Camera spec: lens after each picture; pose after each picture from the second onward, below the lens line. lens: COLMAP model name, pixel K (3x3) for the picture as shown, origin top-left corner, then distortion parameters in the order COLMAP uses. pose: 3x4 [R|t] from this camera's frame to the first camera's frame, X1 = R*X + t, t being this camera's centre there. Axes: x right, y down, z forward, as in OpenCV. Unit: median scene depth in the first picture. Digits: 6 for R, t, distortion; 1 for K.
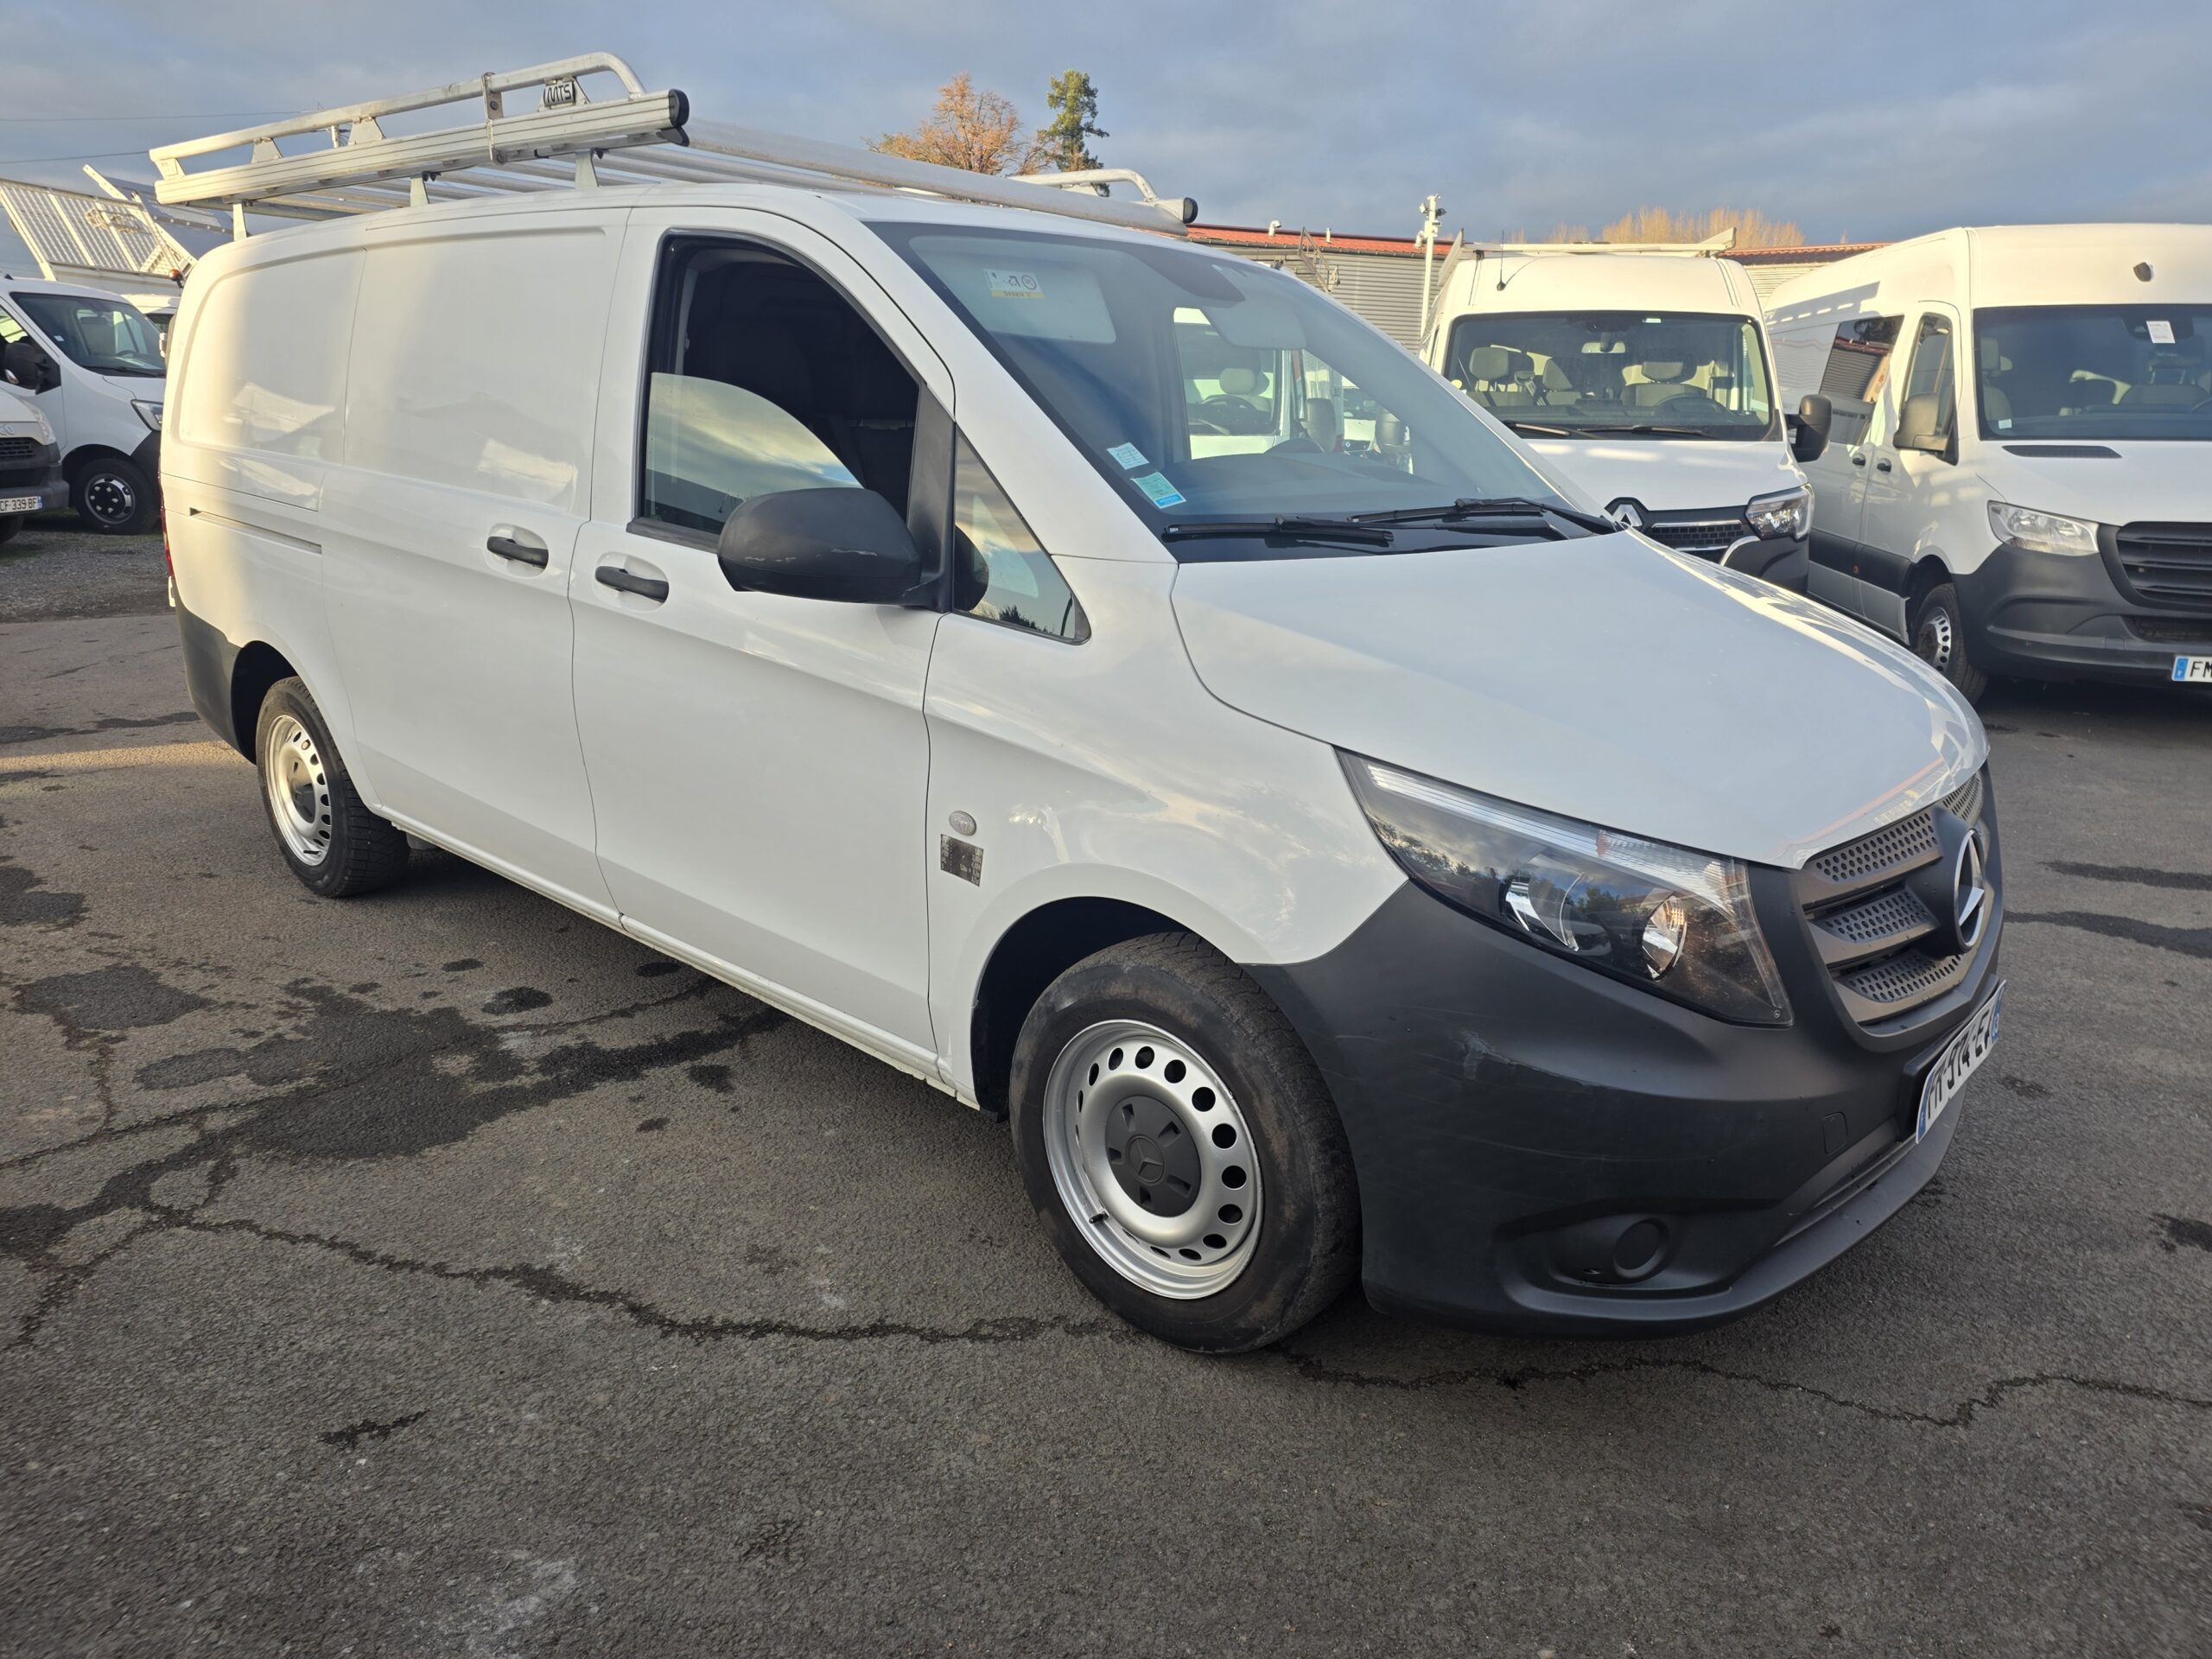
lens RADIAL K [[1518.3, 0, 1140.5], [0, 1518.3, 806.2], [0, 0, 1]] dist [0.063975, -0.049592]
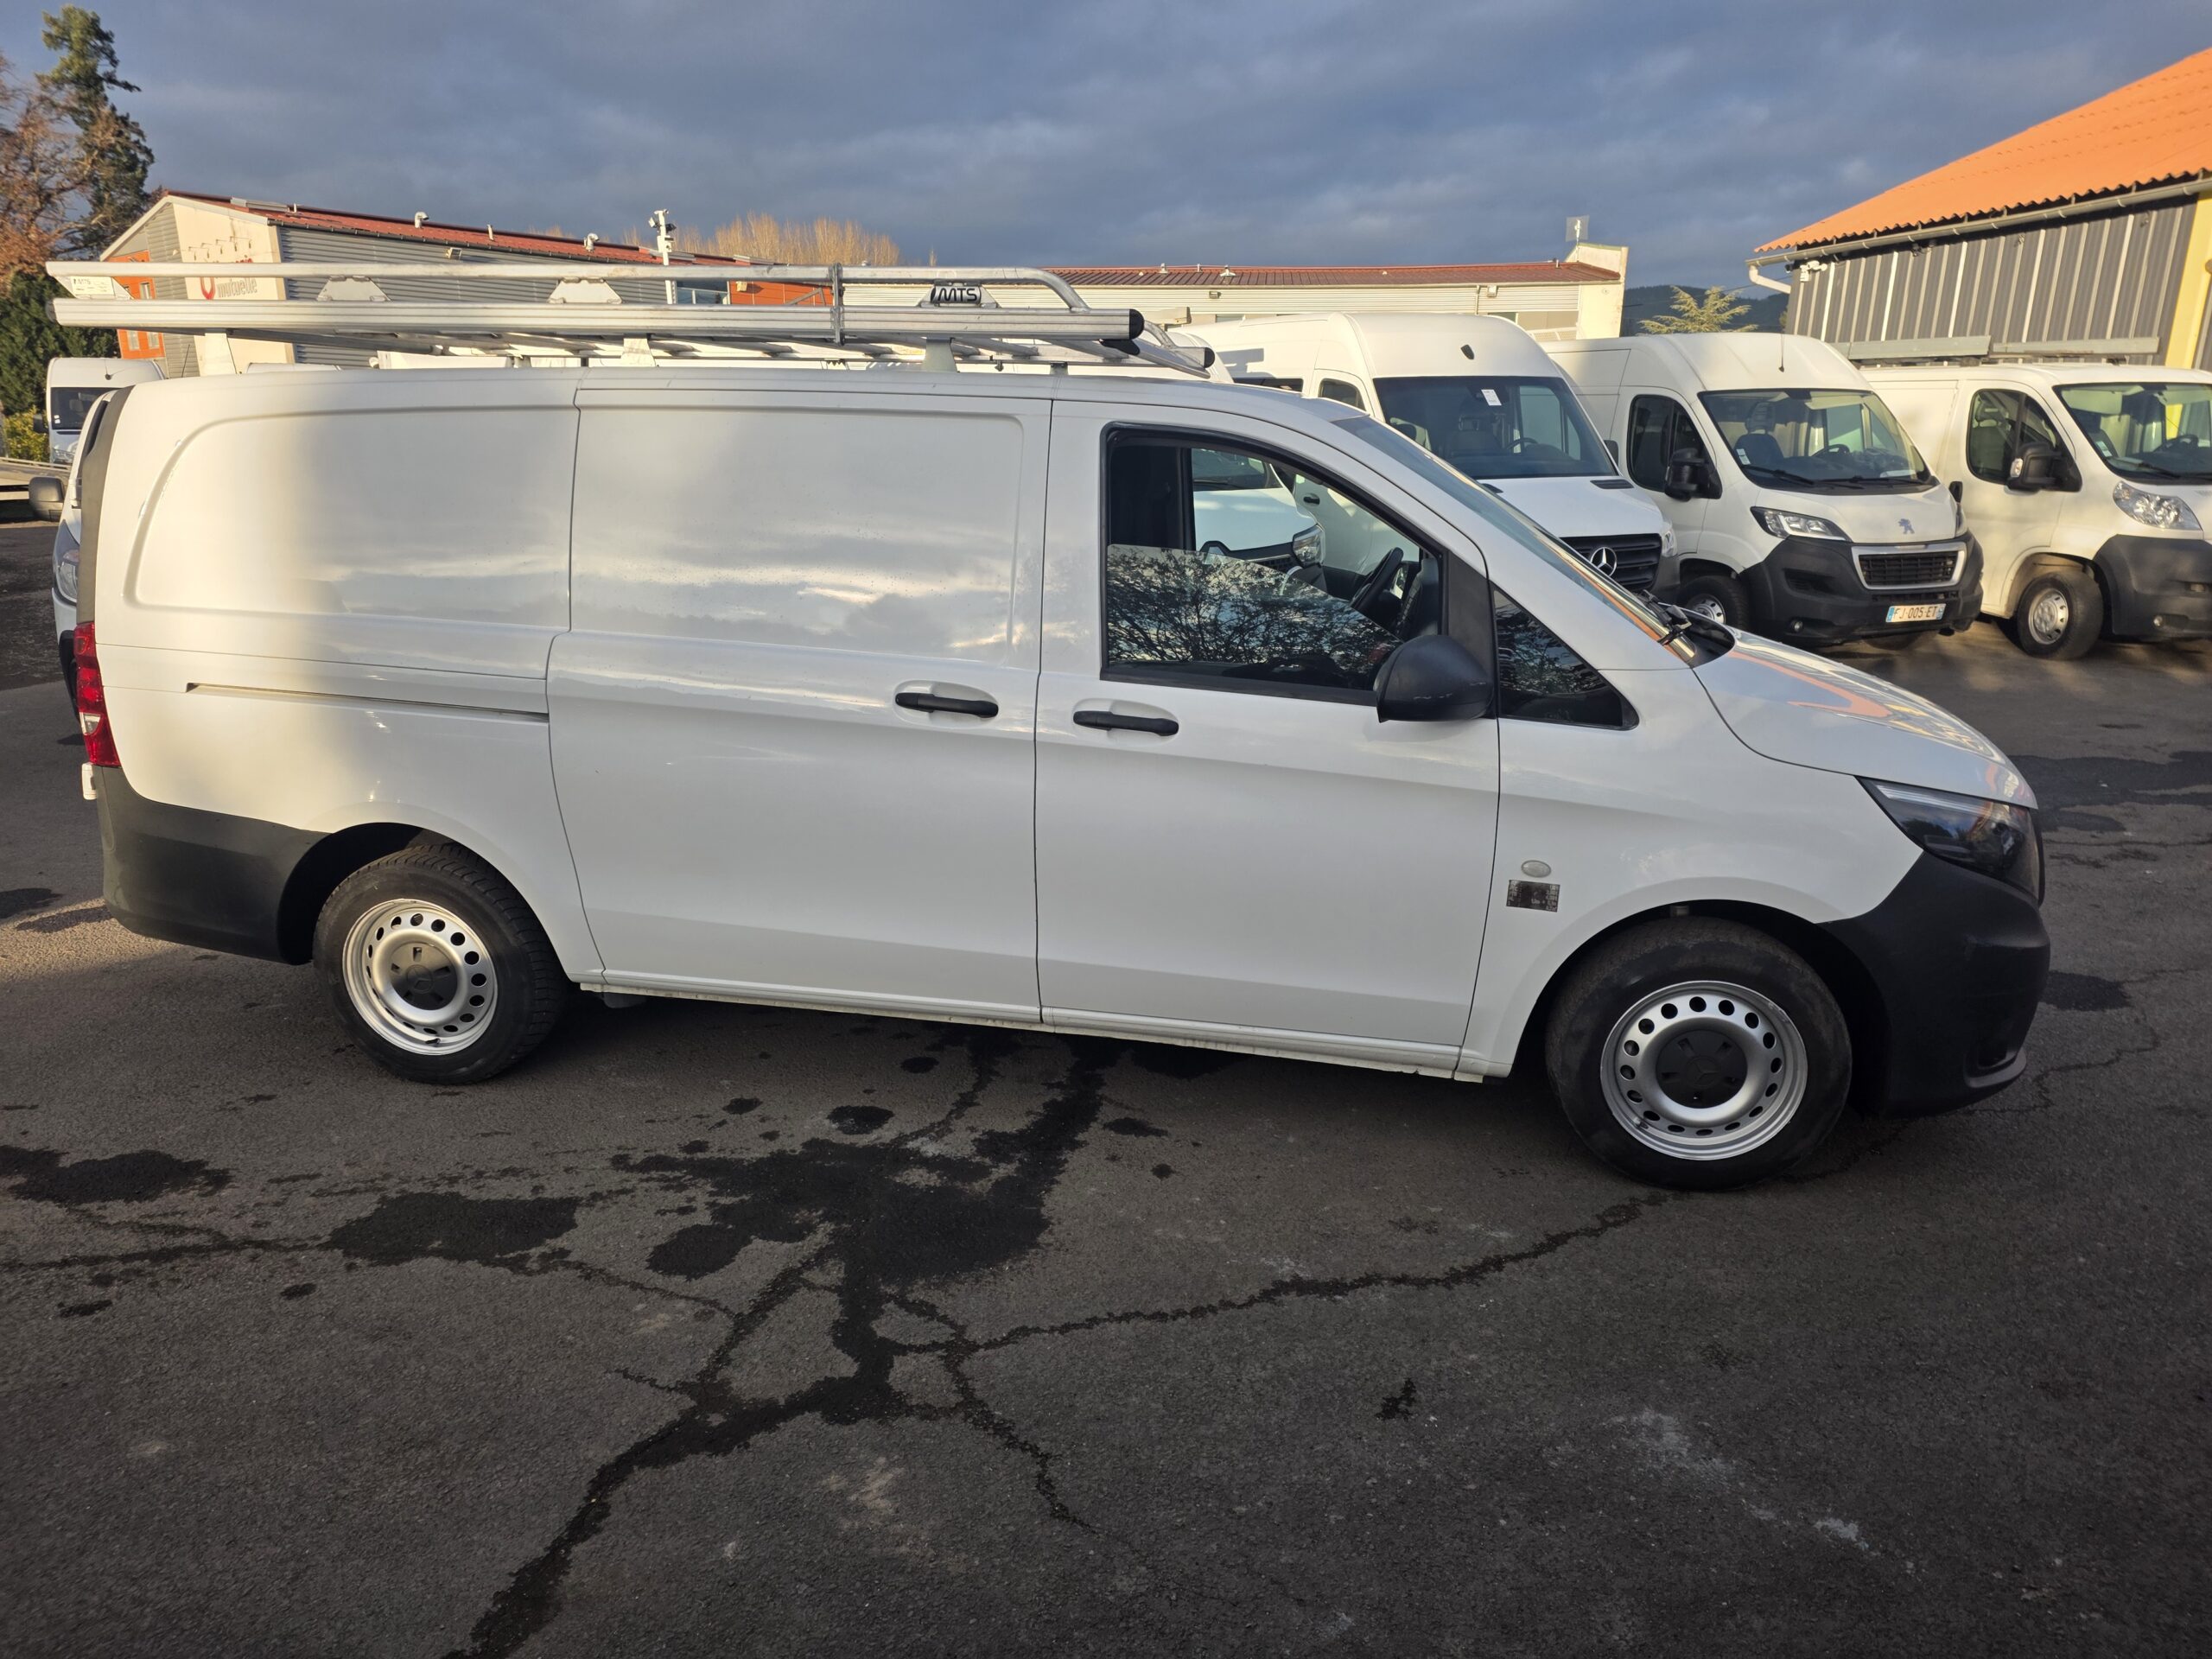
lens RADIAL K [[1510.9, 0, 1106.0], [0, 1510.9, 829.5], [0, 0, 1]] dist [0.091902, -0.063998]
pose [[0.851786, -0.154590, 0.500562, -0.864604], [0.144593, 0.987731, 0.058995, -0.124102], [-0.503541, 0.022127, 0.863688, 0.000216]]
